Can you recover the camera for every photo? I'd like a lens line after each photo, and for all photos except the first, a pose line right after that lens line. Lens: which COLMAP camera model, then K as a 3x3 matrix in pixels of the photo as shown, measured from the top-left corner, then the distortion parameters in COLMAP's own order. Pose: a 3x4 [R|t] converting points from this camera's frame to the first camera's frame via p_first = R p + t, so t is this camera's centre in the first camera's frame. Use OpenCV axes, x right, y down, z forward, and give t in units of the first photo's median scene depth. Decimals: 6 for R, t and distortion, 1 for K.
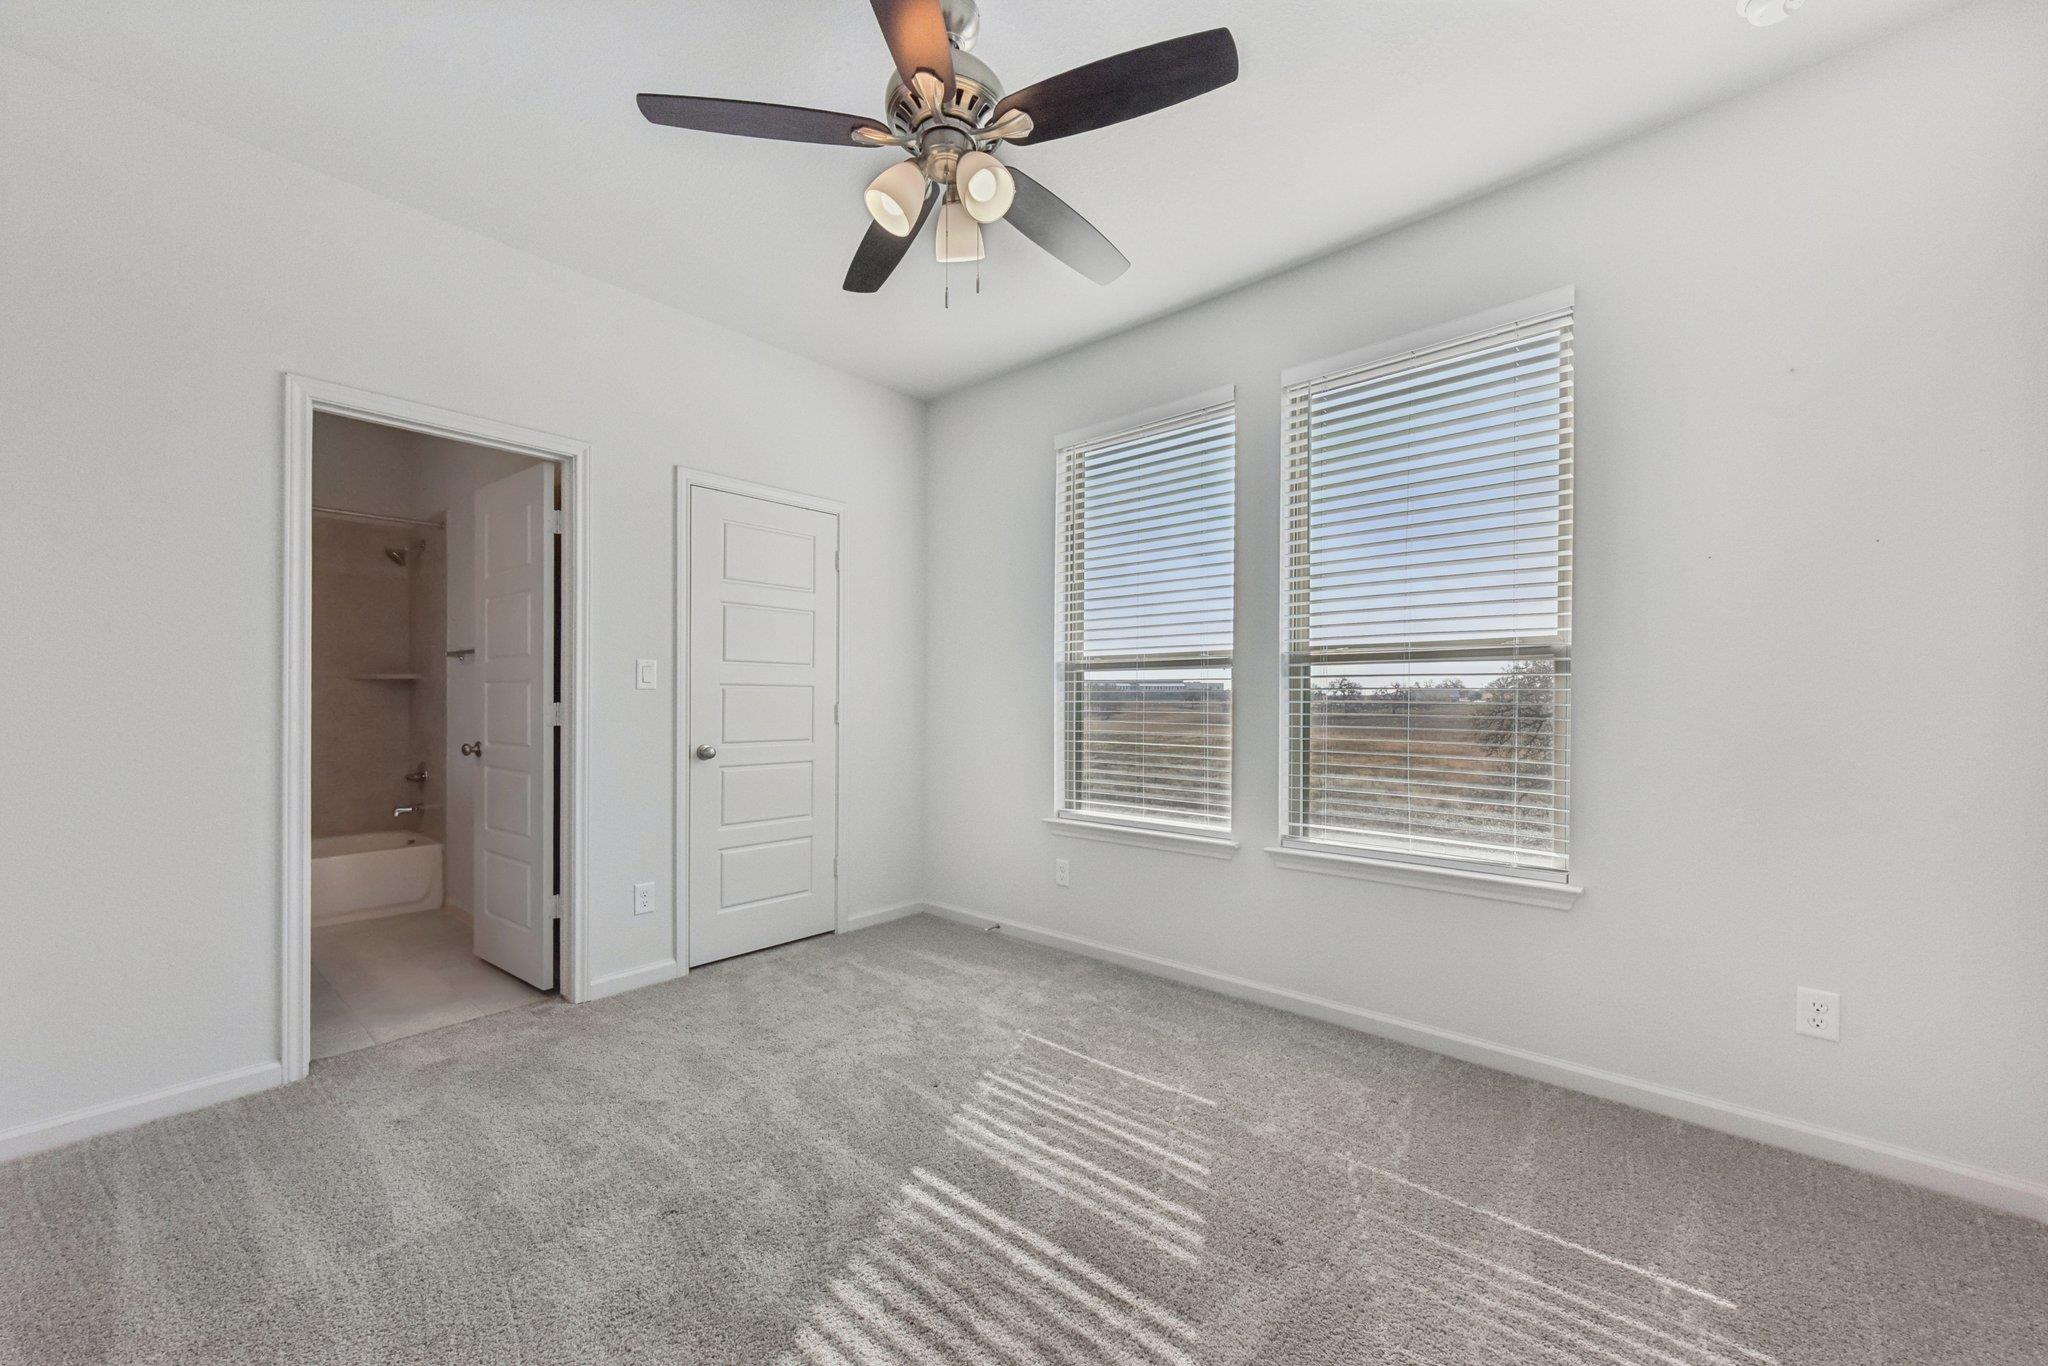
lens RADIAL K [[798.7, 0, 1025.4], [0, 798.7, 695.1], [0, 0, 1]] dist [0.025631, -0.000299]
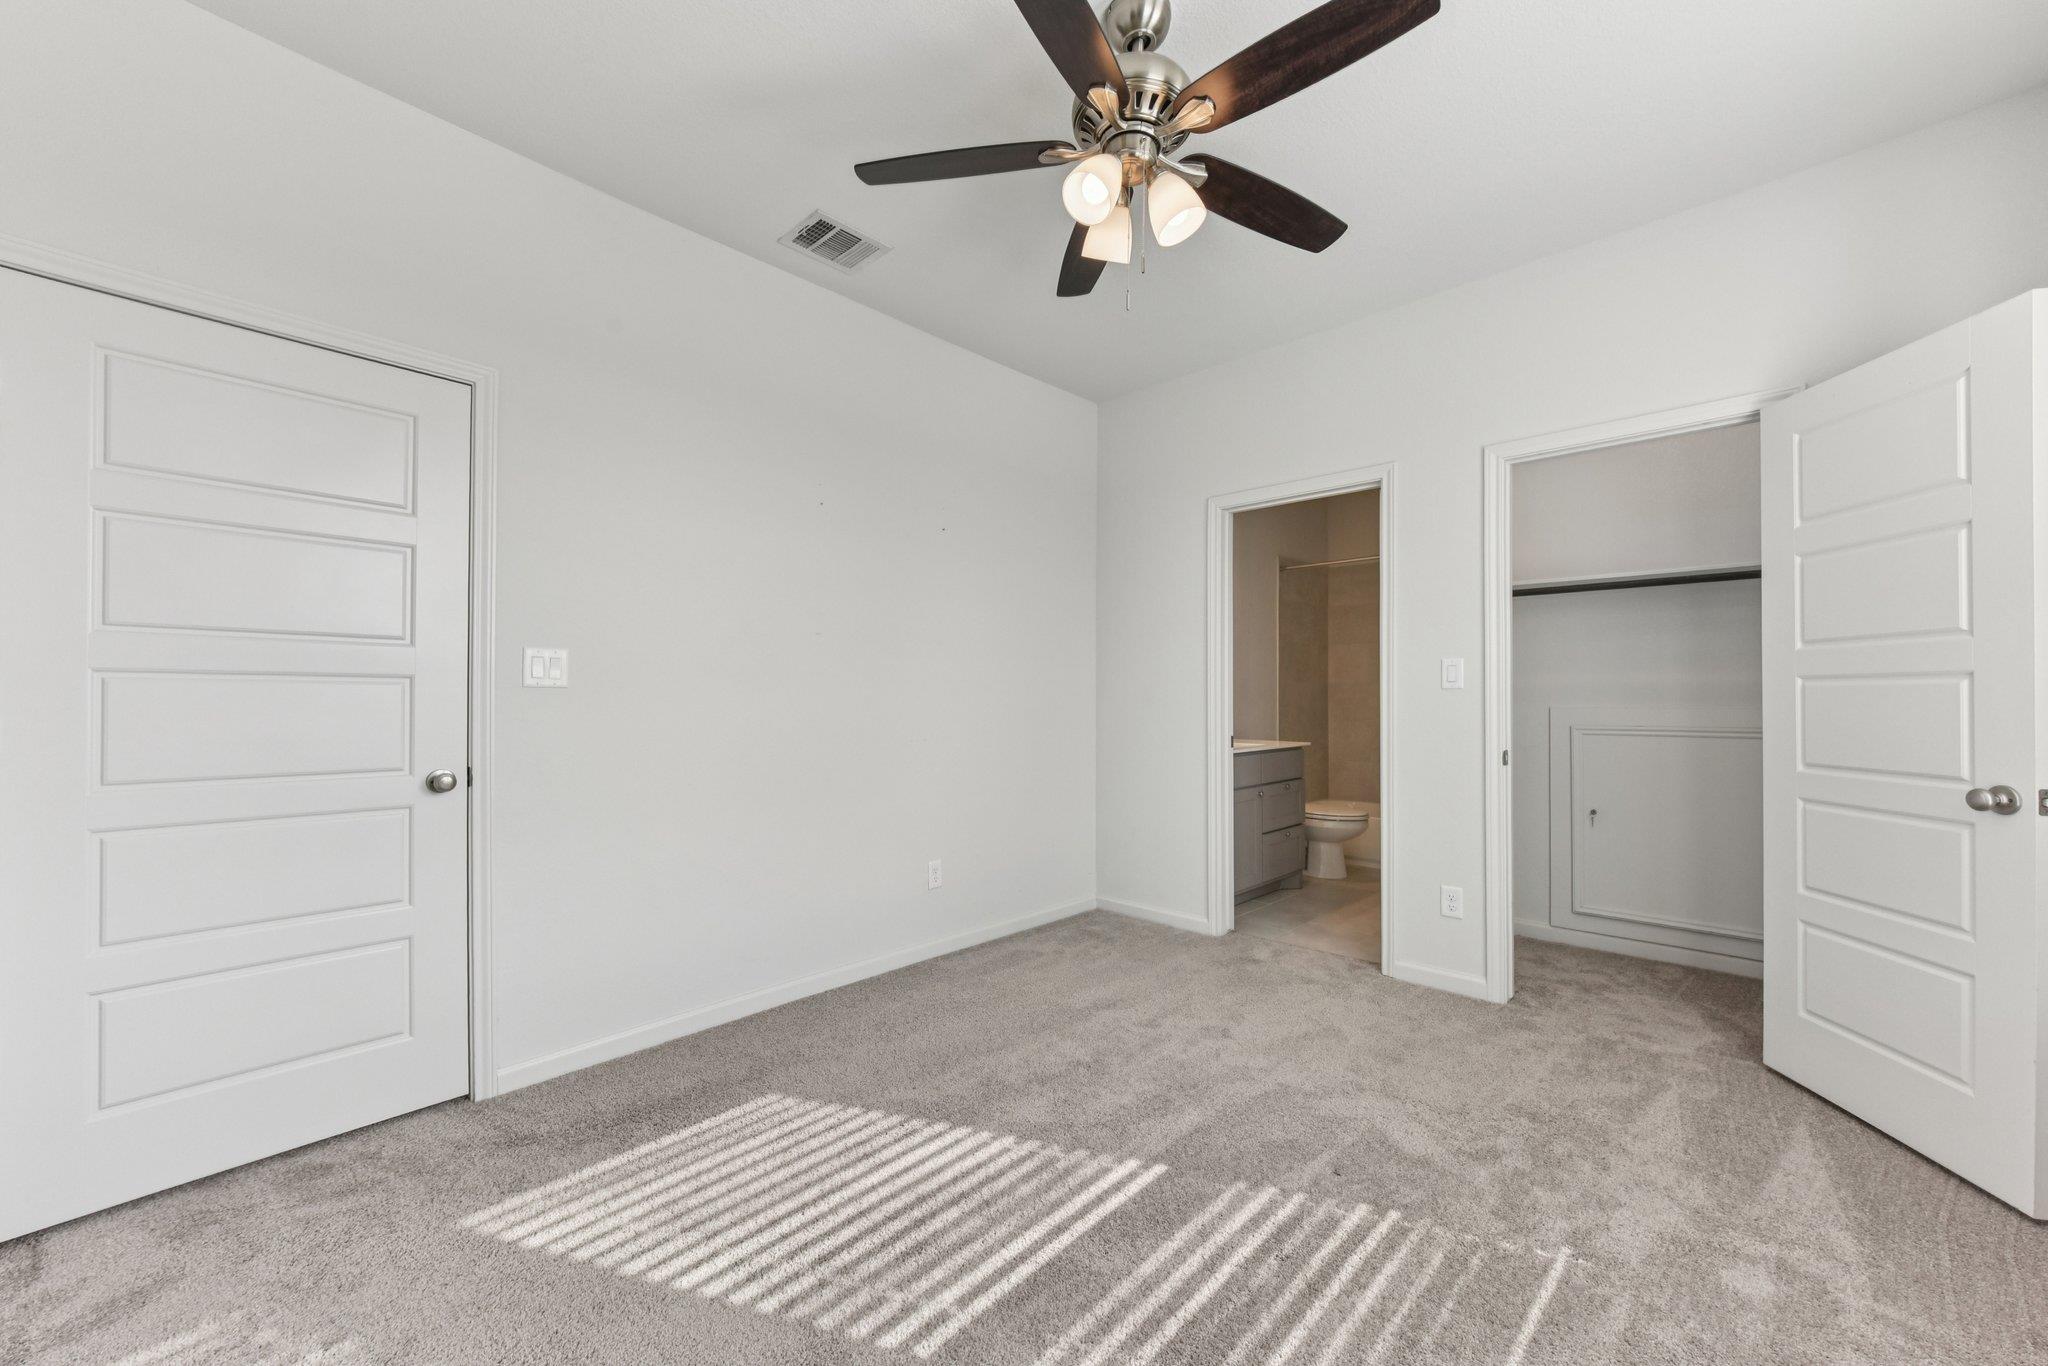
lens RADIAL K [[798.7, 0, 1034.8], [0, 798.7, 685.0], [0, 0, 1]] dist [0.025631, -0.000299]
pose [[-0.042364, -0.019663, -0.998909, 0.780383], [0.008269, 0.999765, -0.020030, 0.005179], [0.999068, -0.009109, -0.042191, 0.781431]]
